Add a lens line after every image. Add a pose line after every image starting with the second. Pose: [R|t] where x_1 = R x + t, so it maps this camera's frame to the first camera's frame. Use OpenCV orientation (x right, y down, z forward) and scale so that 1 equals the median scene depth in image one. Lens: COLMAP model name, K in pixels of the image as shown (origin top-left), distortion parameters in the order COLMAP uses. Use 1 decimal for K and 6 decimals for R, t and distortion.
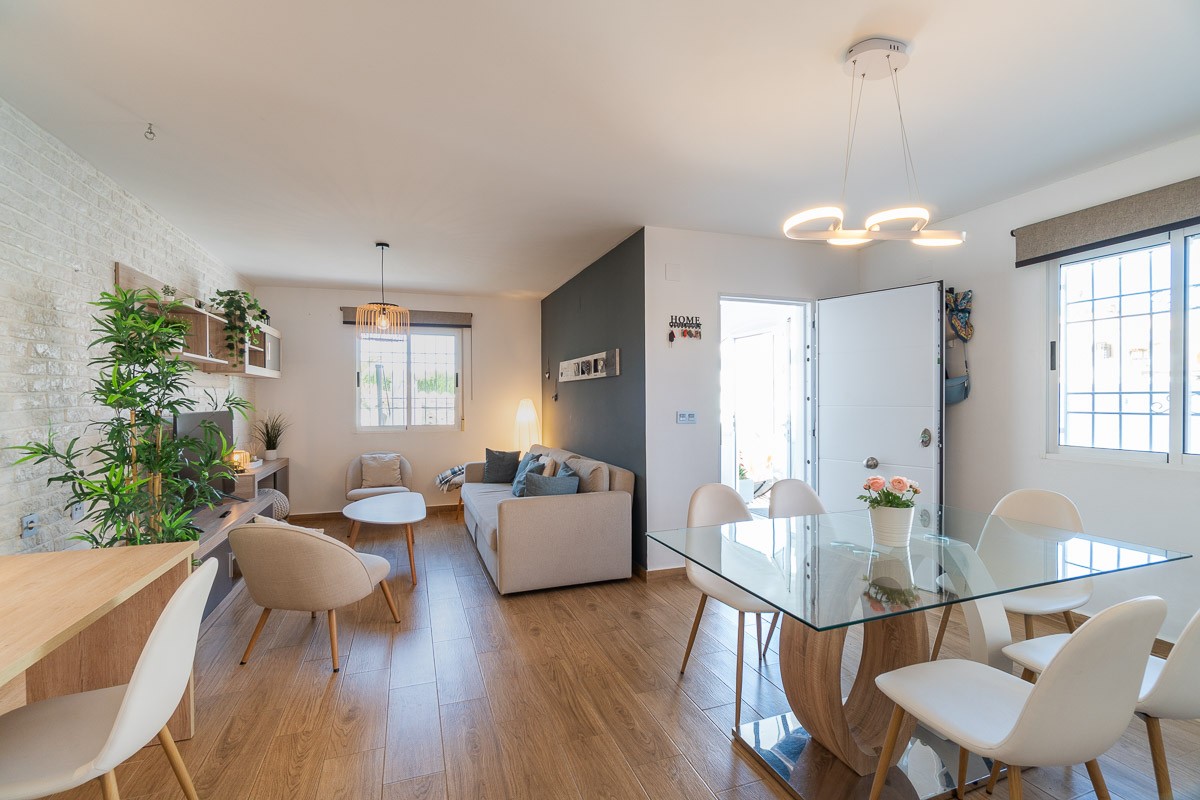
lens RADIAL K [[523.7, 0, 595.9], [0, 523.7, 401.3], [0, 0, 1]] dist [-0.002826, 0.001610]
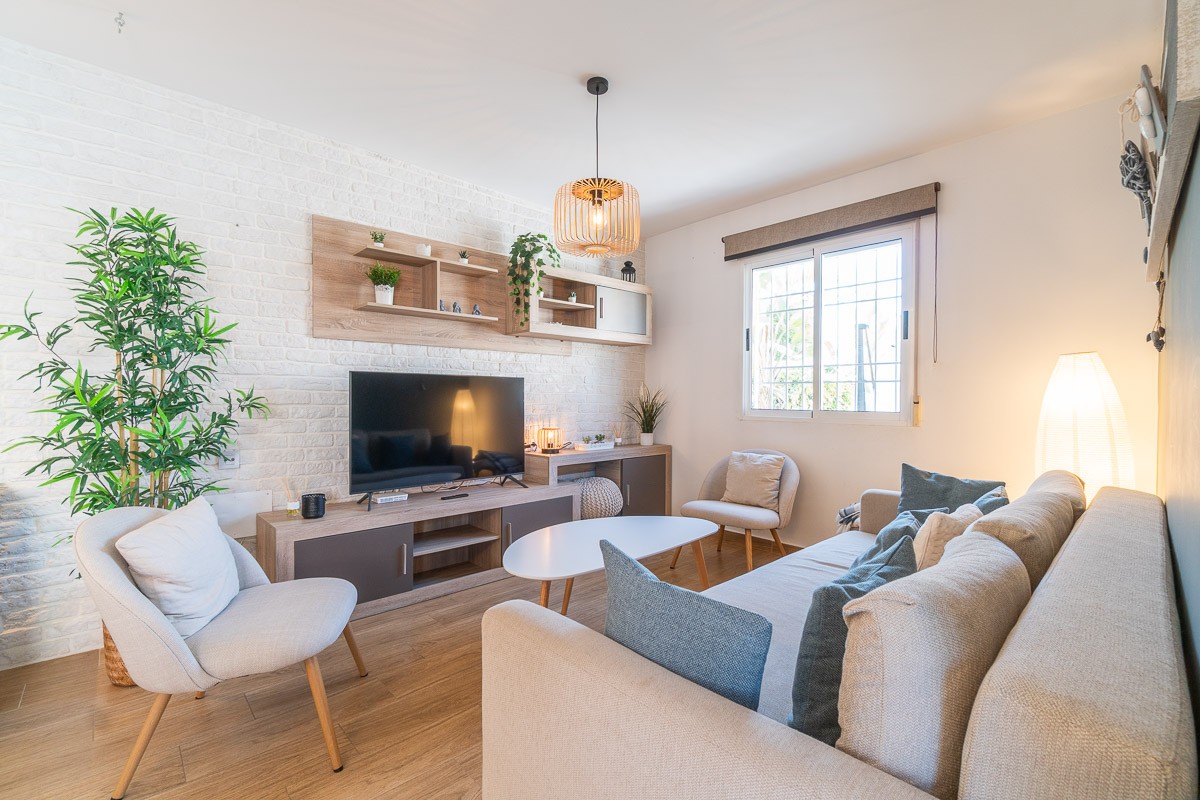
lens RADIAL K [[523.7, 0, 598.8], [0, 523.7, 399.1], [0, 0, 1]] dist [-0.002826, 0.001610]
pose [[0.386654, 0.008315, -0.922187, 0.102926], [-0.008763, 0.999947, 0.005342, 0.036316], [0.922183, 0.006016, 0.386707, 0.613284]]
